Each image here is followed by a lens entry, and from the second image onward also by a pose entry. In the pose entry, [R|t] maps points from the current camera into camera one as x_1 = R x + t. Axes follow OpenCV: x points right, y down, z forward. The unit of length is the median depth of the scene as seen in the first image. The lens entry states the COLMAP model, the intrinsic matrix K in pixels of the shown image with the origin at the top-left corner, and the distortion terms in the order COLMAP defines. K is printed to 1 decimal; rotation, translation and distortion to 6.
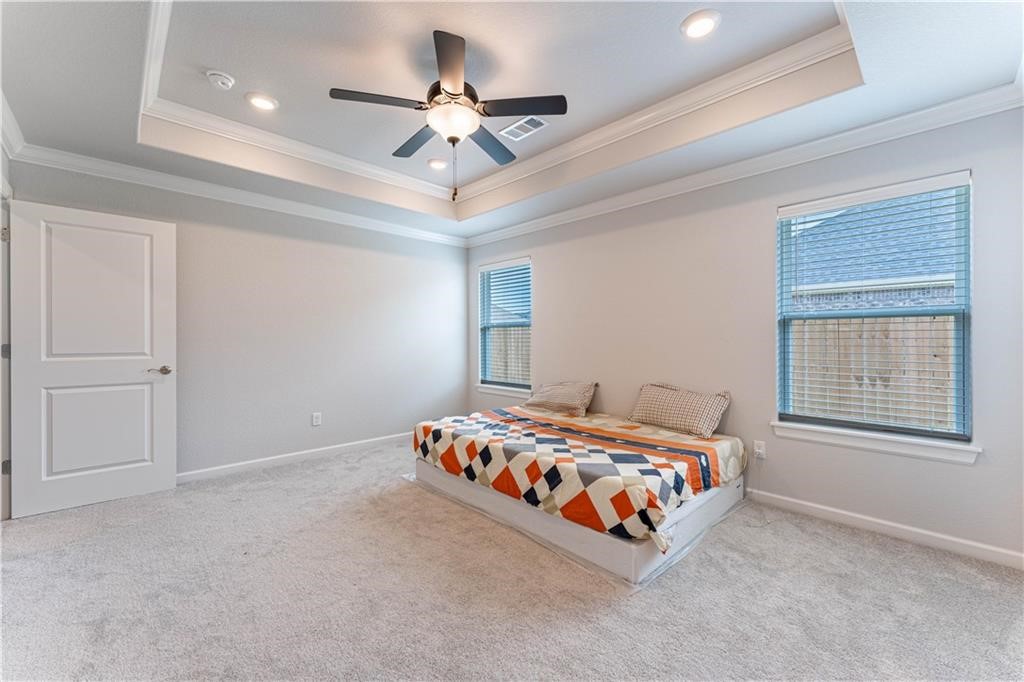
lens RADIAL K [[411.0, 0, 512.0], [0, 411.0, 341.0], [0, 0, 1]] dist [0.001633, 0.000388]
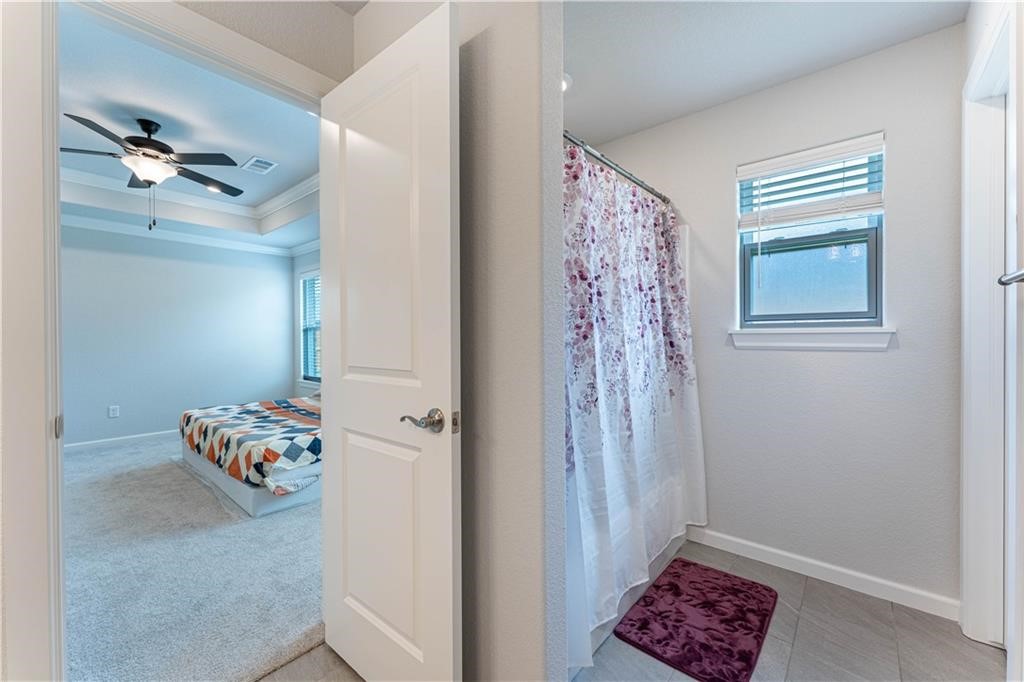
lens RADIAL K [[411.0, 0, 512.0], [0, 411.0, 341.0], [0, 0, 1]] dist [0.001633, 0.000388]
pose [[0.995228, -0.003572, 0.097513, 0.776981], [0.003459, 0.999993, 0.001331, 0.002033], [-0.097517, -0.000987, 0.995233, -0.342270]]
